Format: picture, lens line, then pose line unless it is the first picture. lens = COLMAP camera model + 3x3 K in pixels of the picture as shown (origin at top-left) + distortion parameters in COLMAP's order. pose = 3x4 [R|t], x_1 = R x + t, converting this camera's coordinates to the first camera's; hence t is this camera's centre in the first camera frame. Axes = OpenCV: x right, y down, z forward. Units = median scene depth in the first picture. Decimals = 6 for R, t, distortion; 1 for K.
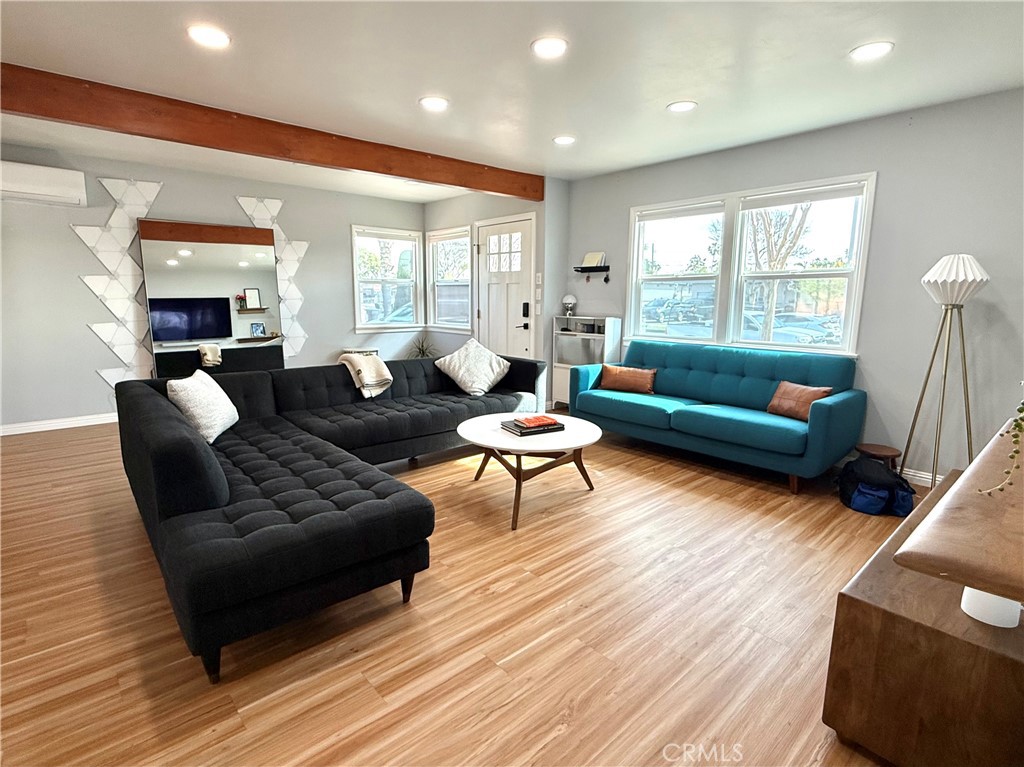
lens RADIAL K [[522.9, 0, 512.0], [0, 522.9, 383.5], [0, 0, 1]] dist [-0.004082, -0.000733]
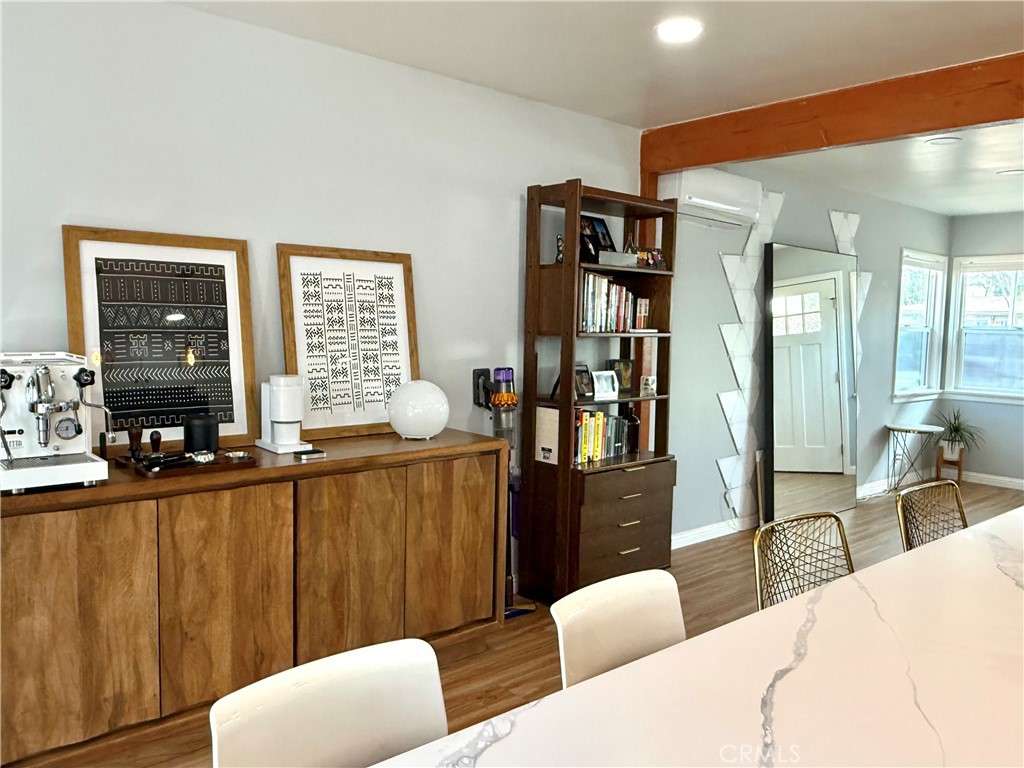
lens RADIAL K [[794.6, 0, 512.0], [0, 794.6, 384.0], [0, 0, 1]] dist [-0.001412, -0.004189]
pose [[0.999756, 0.015669, -0.015560, -1.035504], [-0.017061, 0.995450, -0.093745, -0.019119], [0.014020, 0.093987, 0.995475, -0.058498]]
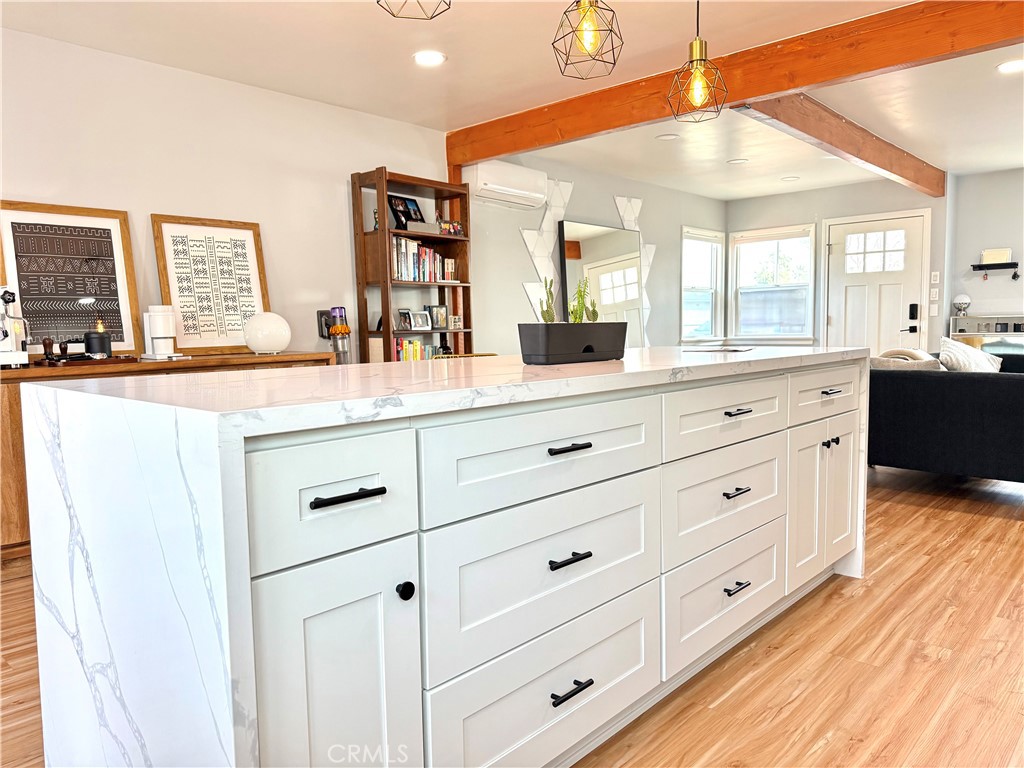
lens RADIAL K [[722.1, 0, 507.2], [0, 722.1, 385.3], [0, 0, 1]] dist [0.048673, -0.069072]
pose [[0.995300, -0.034525, 0.090481, -0.933298], [0.041973, 0.995769, -0.081751, 0.073780], [-0.087275, 0.085164, 0.992537, -0.236926]]
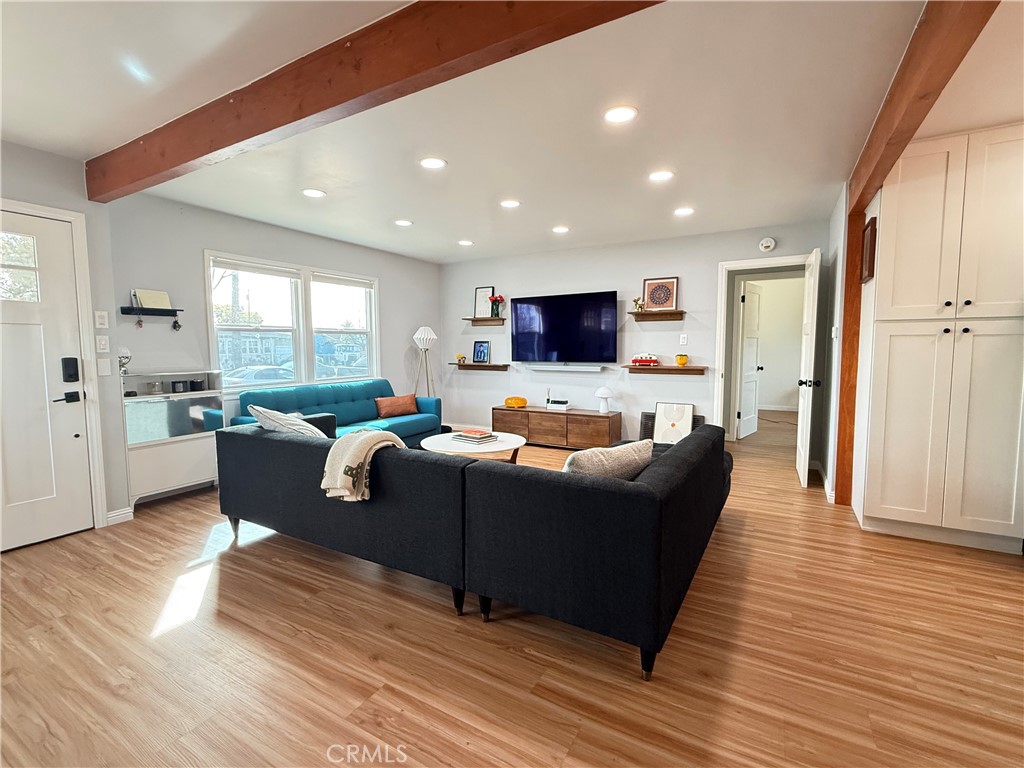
lens RADIAL K [[461.8, 0, 512.0], [0, 461.8, 384.0], [0, 0, 1]] dist [-0.002322, -0.000245]
pose [[-0.317088, -0.083761, 0.944690, -0.725839], [0.155279, 0.978065, 0.138840, -0.138057], [-0.935598, 0.190715, -0.297126, 0.792837]]
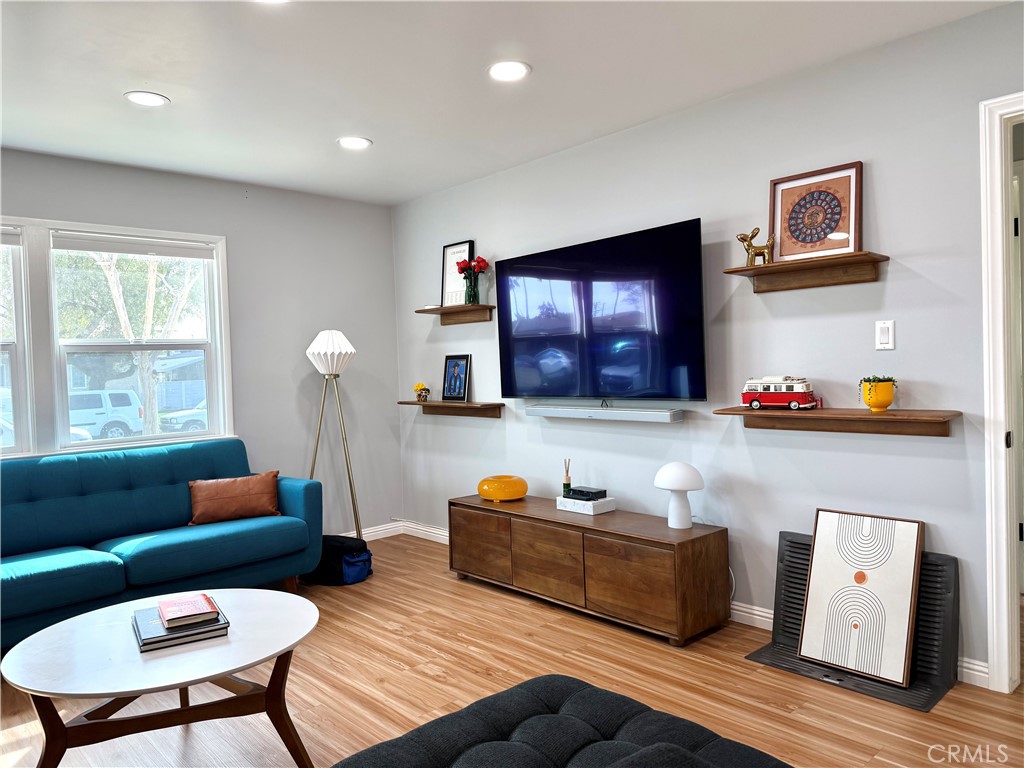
lens RADIAL K [[722.1, 0, 507.2], [0, 722.1, 385.3], [0, 0, 1]] dist [0.048673, -0.069072]
pose [[-0.019787, -0.036138, 0.999151, -0.431559], [0.194781, 0.980059, 0.039305, -0.073293], [-0.980647, 0.195393, -0.012354, 0.411703]]
